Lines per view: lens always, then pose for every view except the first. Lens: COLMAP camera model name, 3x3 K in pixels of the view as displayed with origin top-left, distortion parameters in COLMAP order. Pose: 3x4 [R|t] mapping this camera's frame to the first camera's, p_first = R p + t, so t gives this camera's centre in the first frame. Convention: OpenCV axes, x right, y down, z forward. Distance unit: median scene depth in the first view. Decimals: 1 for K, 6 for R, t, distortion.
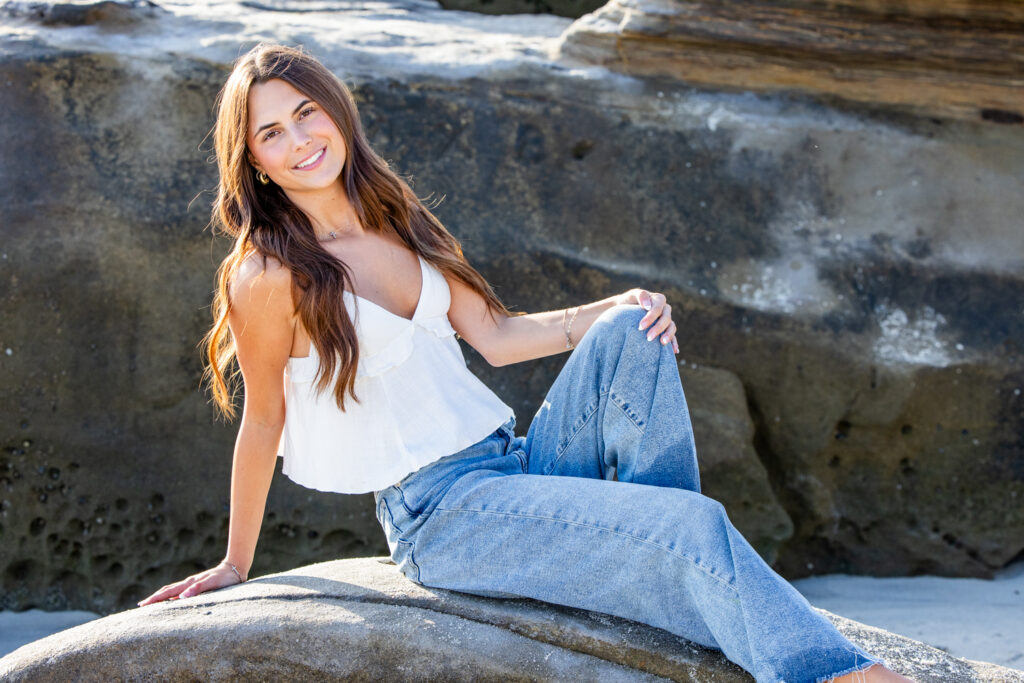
lens RADIAL K [[2172.4, 0, 512.0], [0, 2172.4, 341.5], [0, 0, 1]] dist [-0.011086, -2.722695]
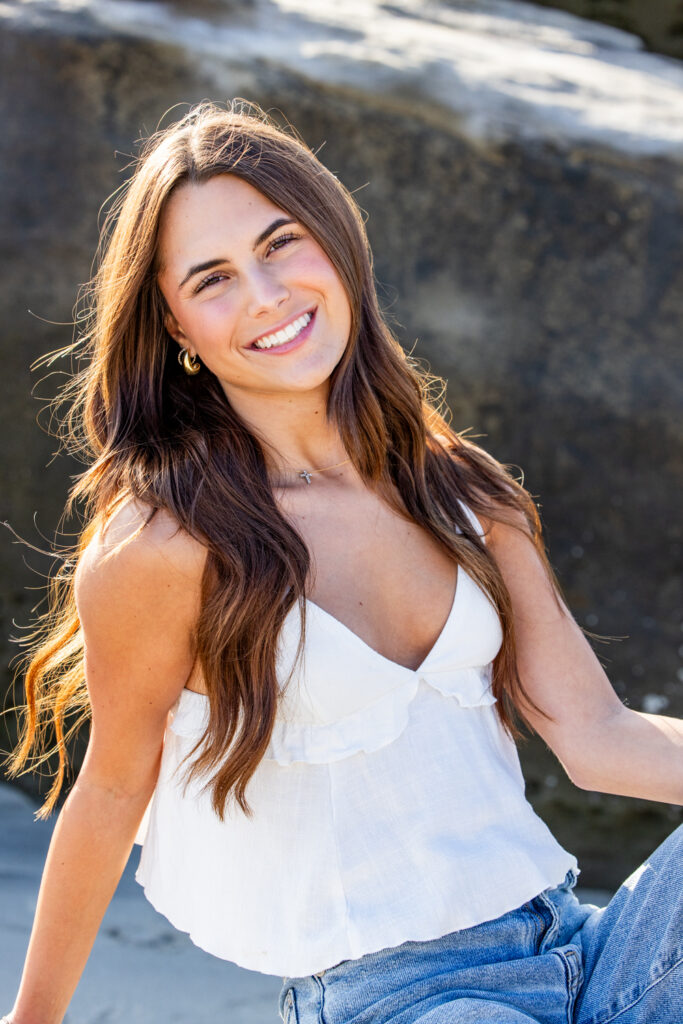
lens RADIAL K [[2172.4, 0, 341.5], [0, 2172.4, 512.0], [0, 0, 1]] dist [-0.011086, -2.722695]
pose [[0.972447, 0.183298, -0.144045, 0.004916], [-0.171705, 0.981095, 0.089270, -0.053352], [0.157685, -0.062077, 0.985536, 0.274537]]
